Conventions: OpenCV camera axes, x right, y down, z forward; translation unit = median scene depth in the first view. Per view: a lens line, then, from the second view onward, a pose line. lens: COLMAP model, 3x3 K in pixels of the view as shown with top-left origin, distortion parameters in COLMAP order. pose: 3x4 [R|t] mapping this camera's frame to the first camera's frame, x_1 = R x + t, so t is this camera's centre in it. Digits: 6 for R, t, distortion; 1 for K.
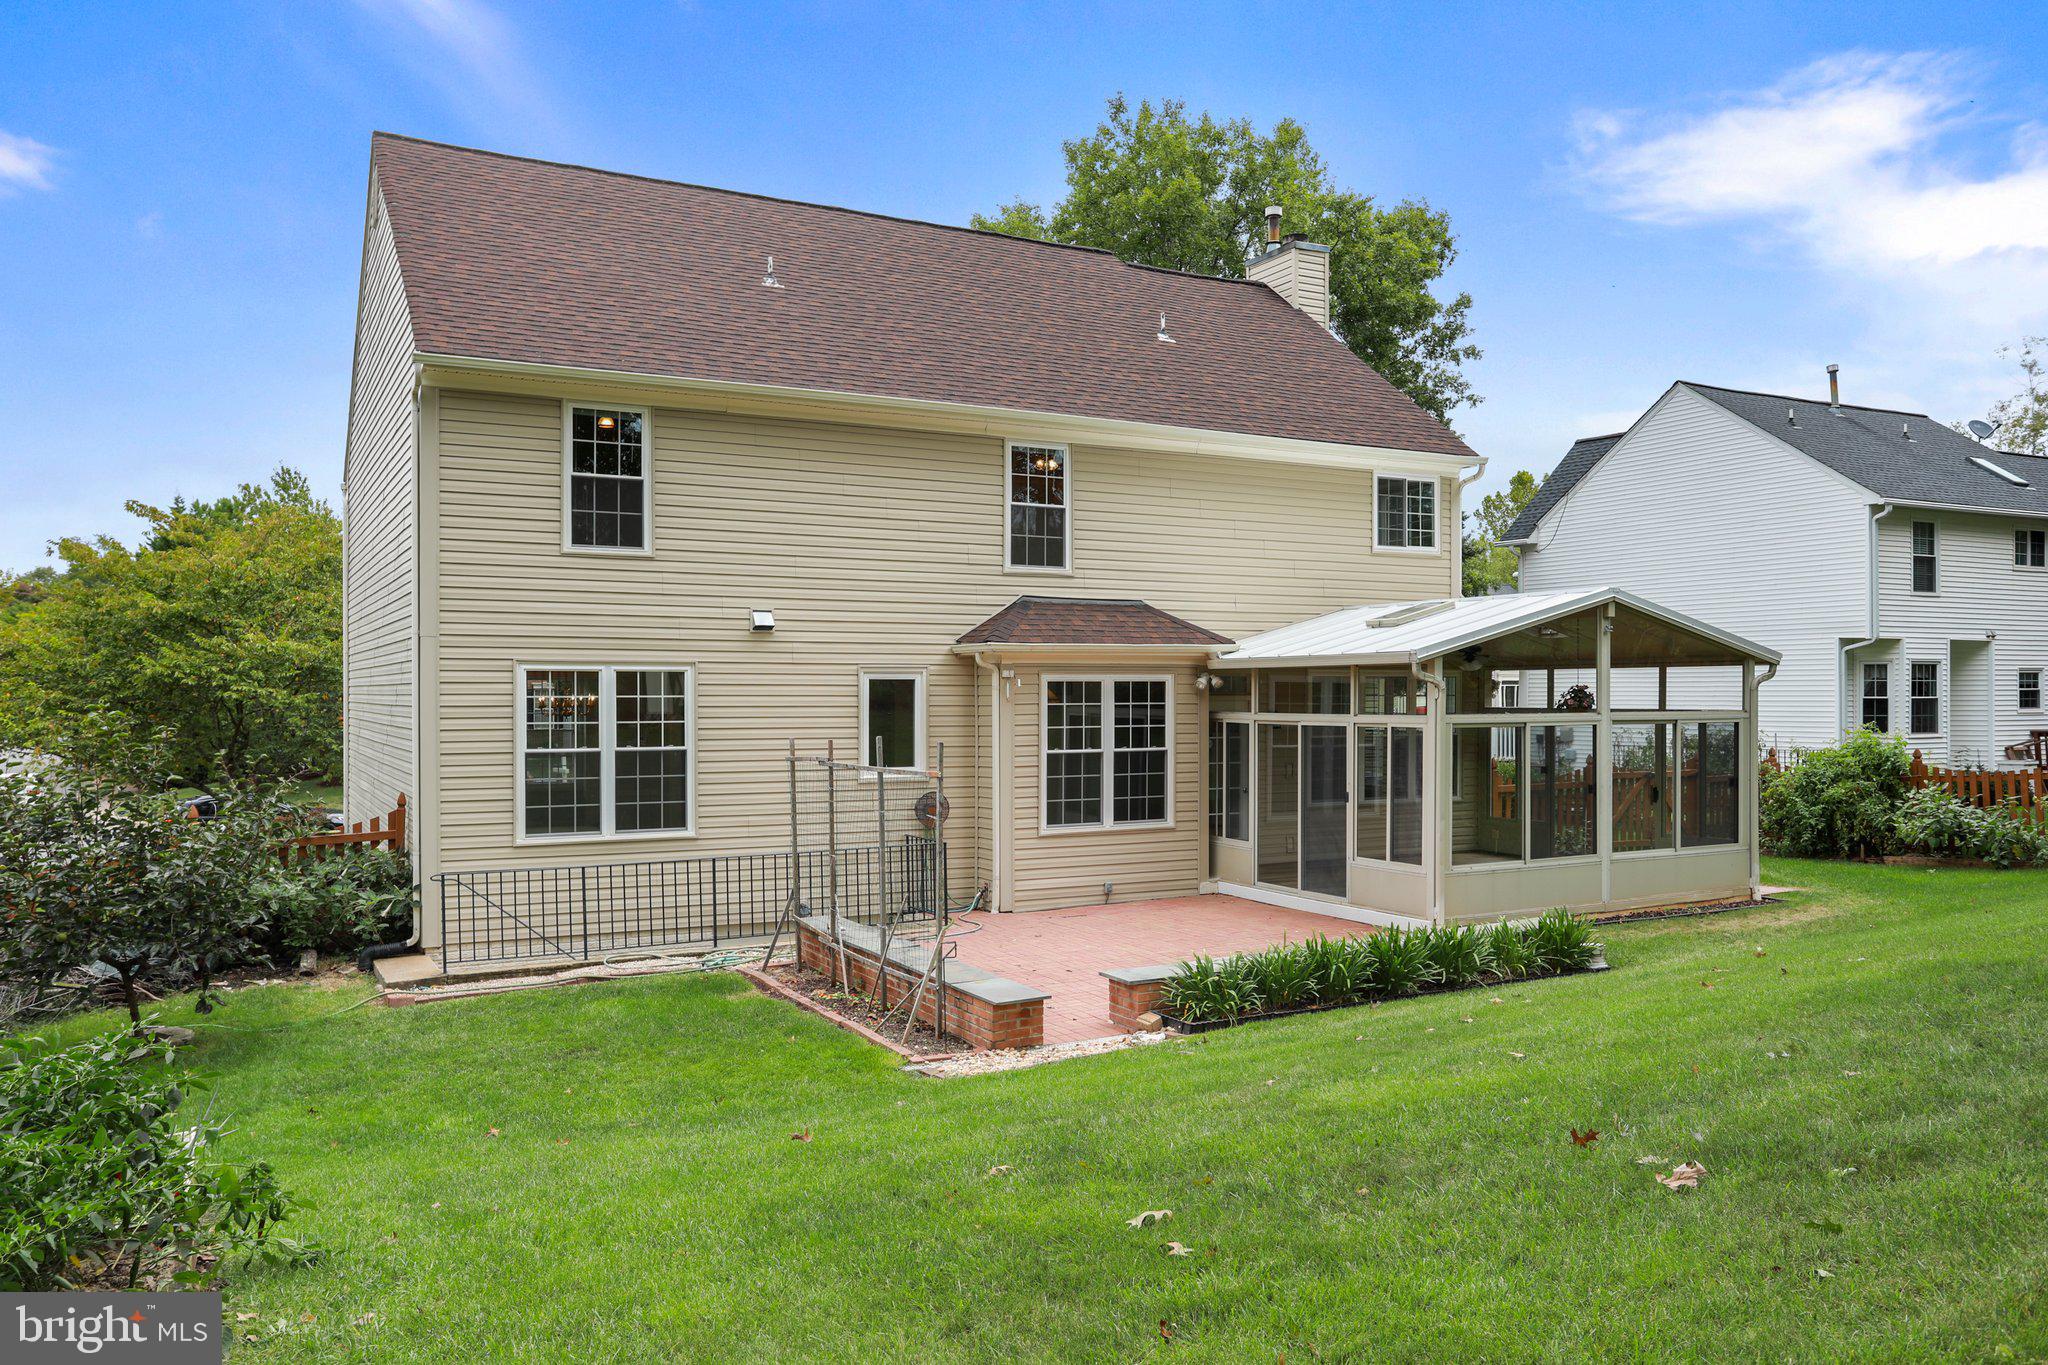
lens RADIAL K [[1477.7, 0, 1001.6], [0, 1477.7, 711.6], [0, 0, 1]] dist [-0.007762, -0.003971]
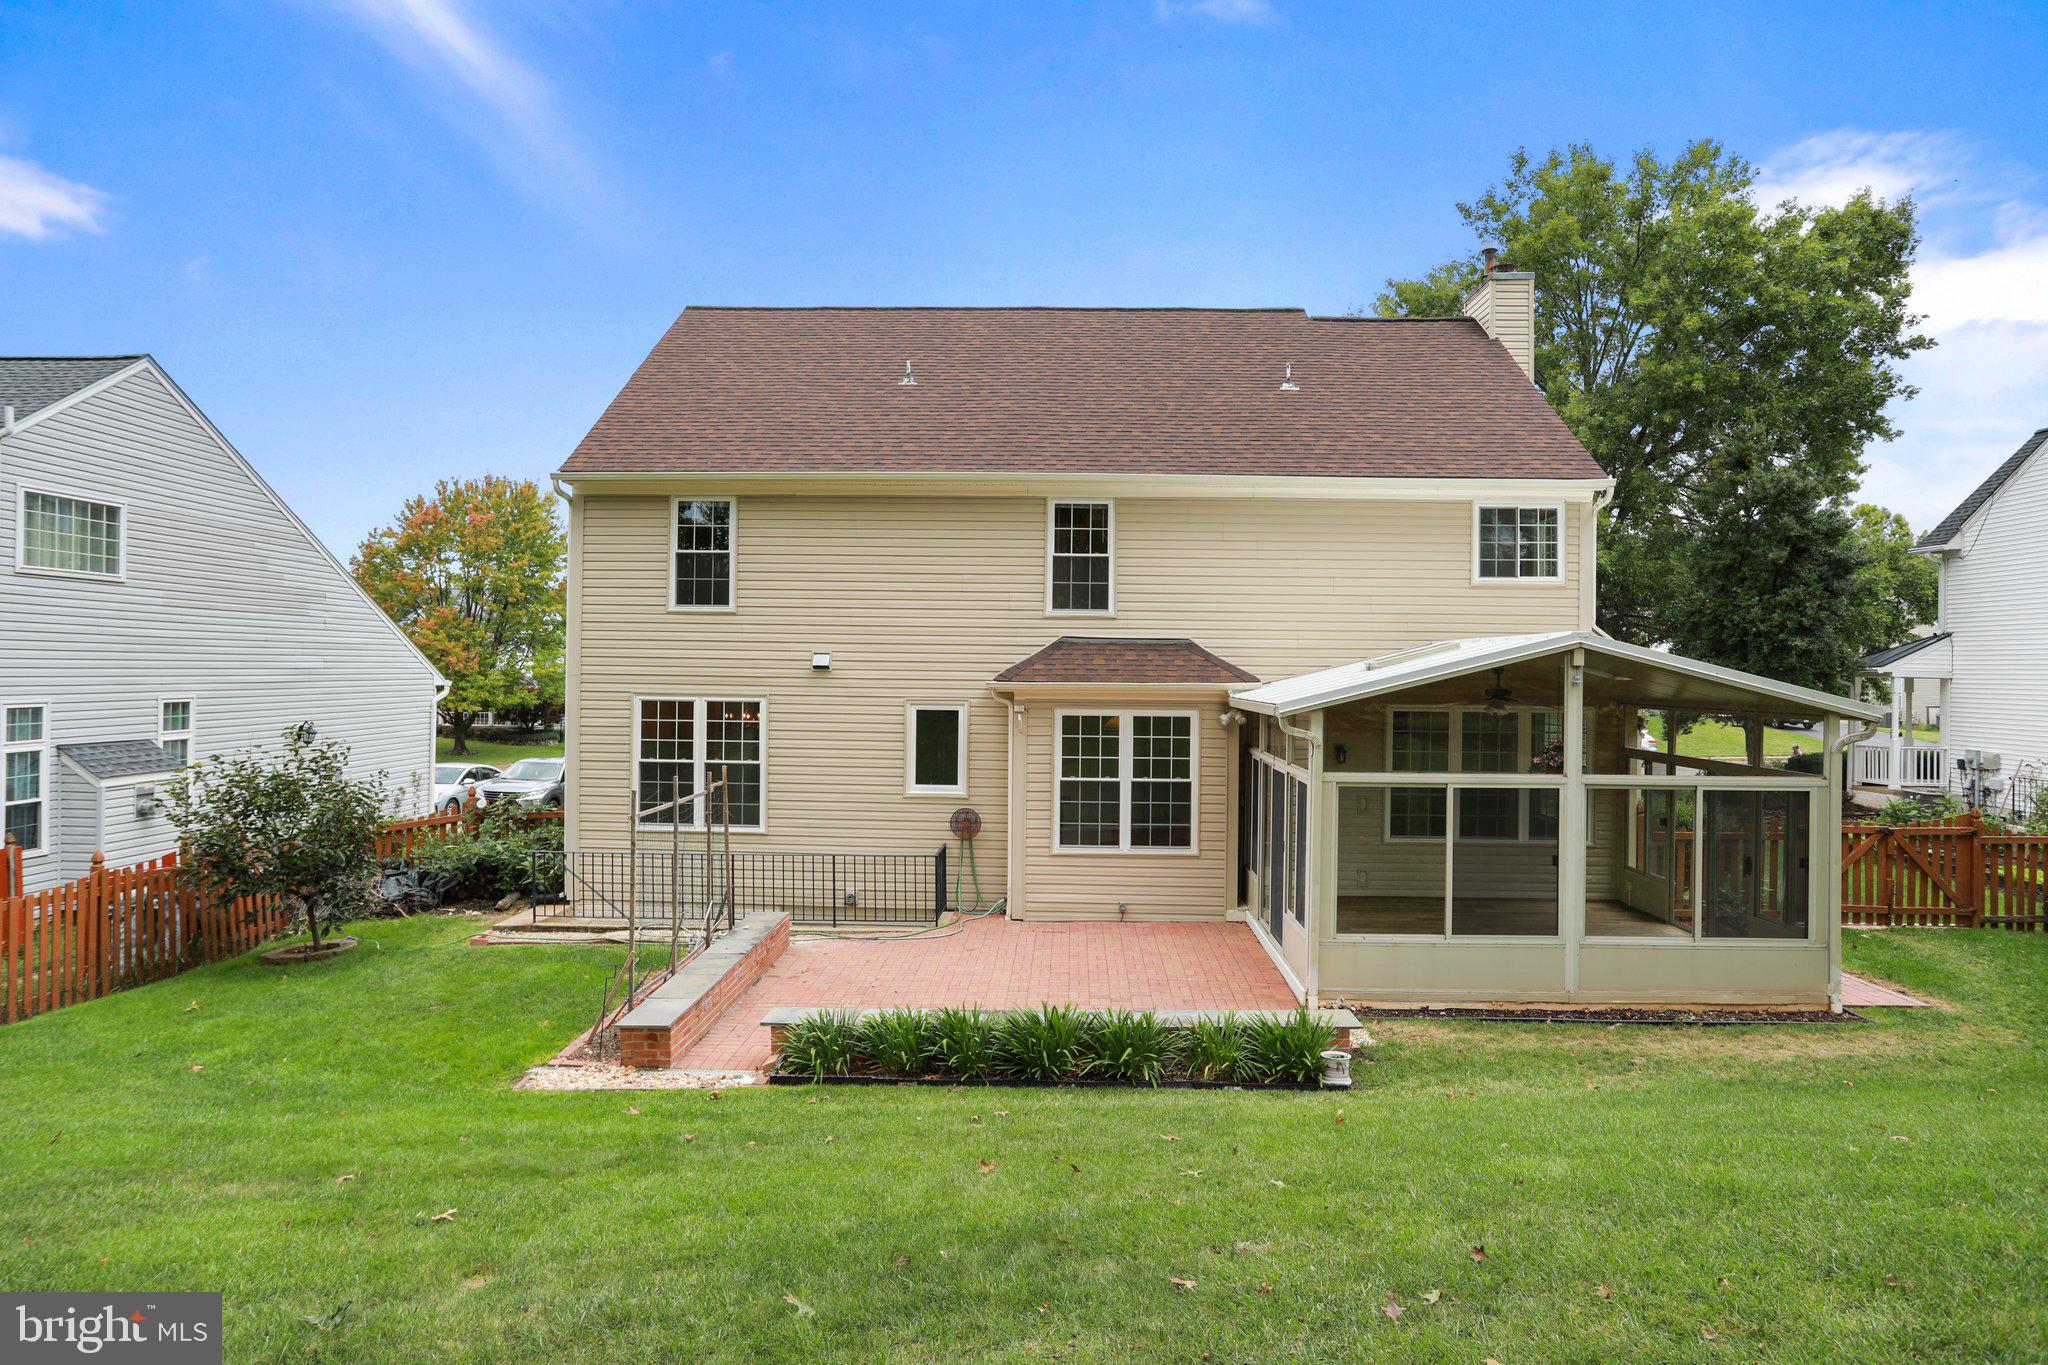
lens RADIAL K [[1149.3, 0, 1019.9], [0, 1149.3, 662.2], [0, 0, 1]] dist [-0.035292, 0.010352]
pose [[0.867900, 0.009189, -0.496653, 0.438917], [-0.019640, 0.999682, -0.015825, -0.046876], [0.496350, 0.023489, 0.867805, 0.240950]]
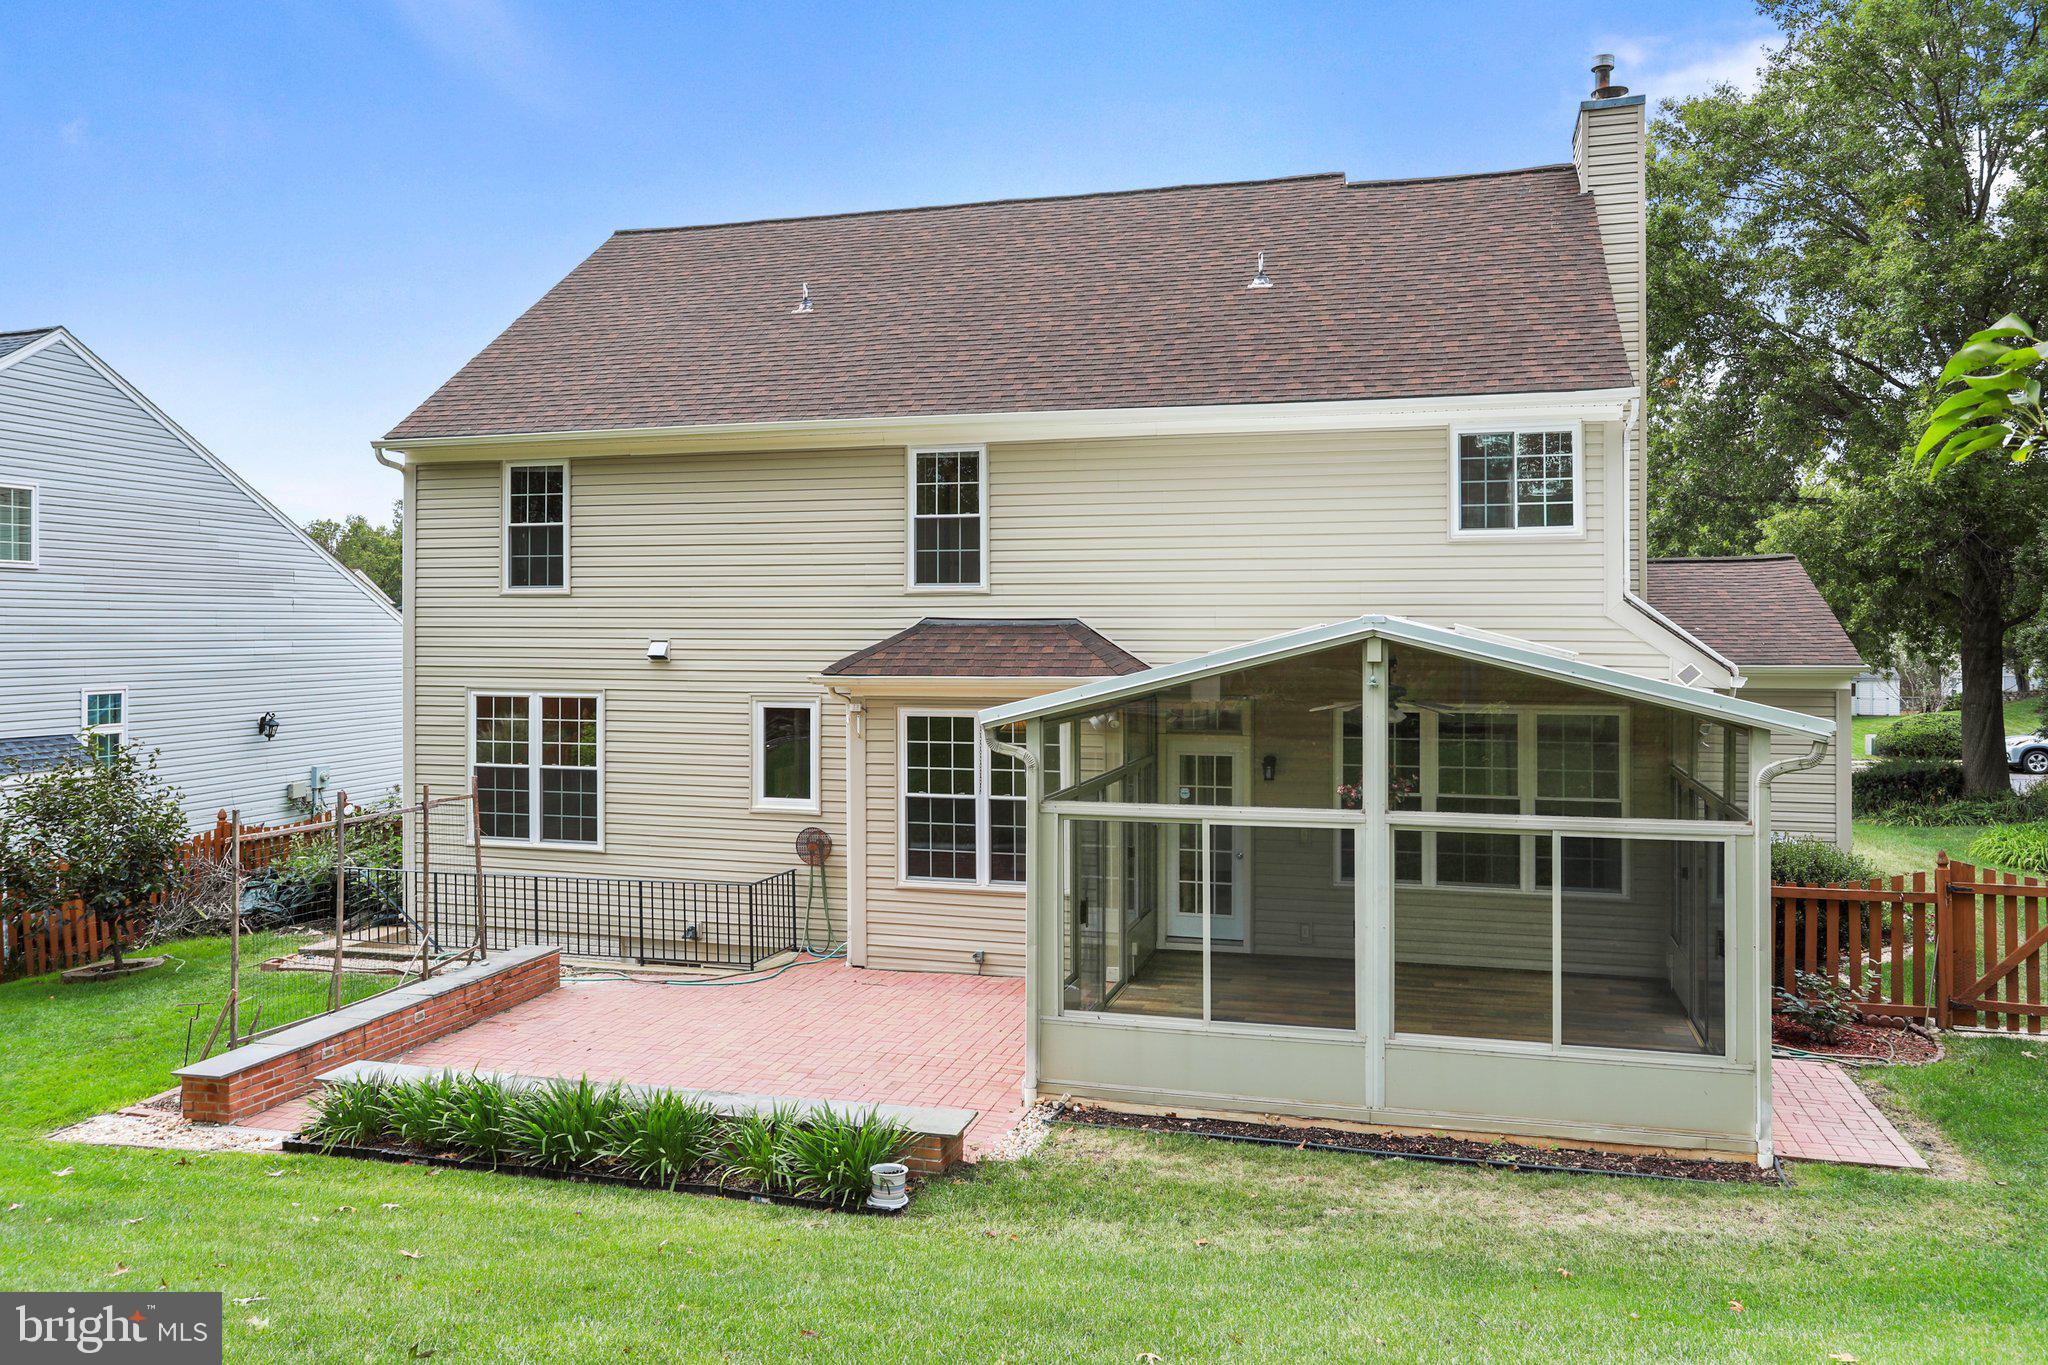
lens RADIAL K [[1432.3, 0, 1035.2], [0, 1432.3, 620.4], [0, 0, 1]] dist [-0.006377, 0.000568]
pose [[0.725458, -0.001375, -0.688265, 0.699136], [-0.010252, 0.999865, -0.012804, -0.069514], [0.688190, 0.016345, 0.725347, 0.430243]]
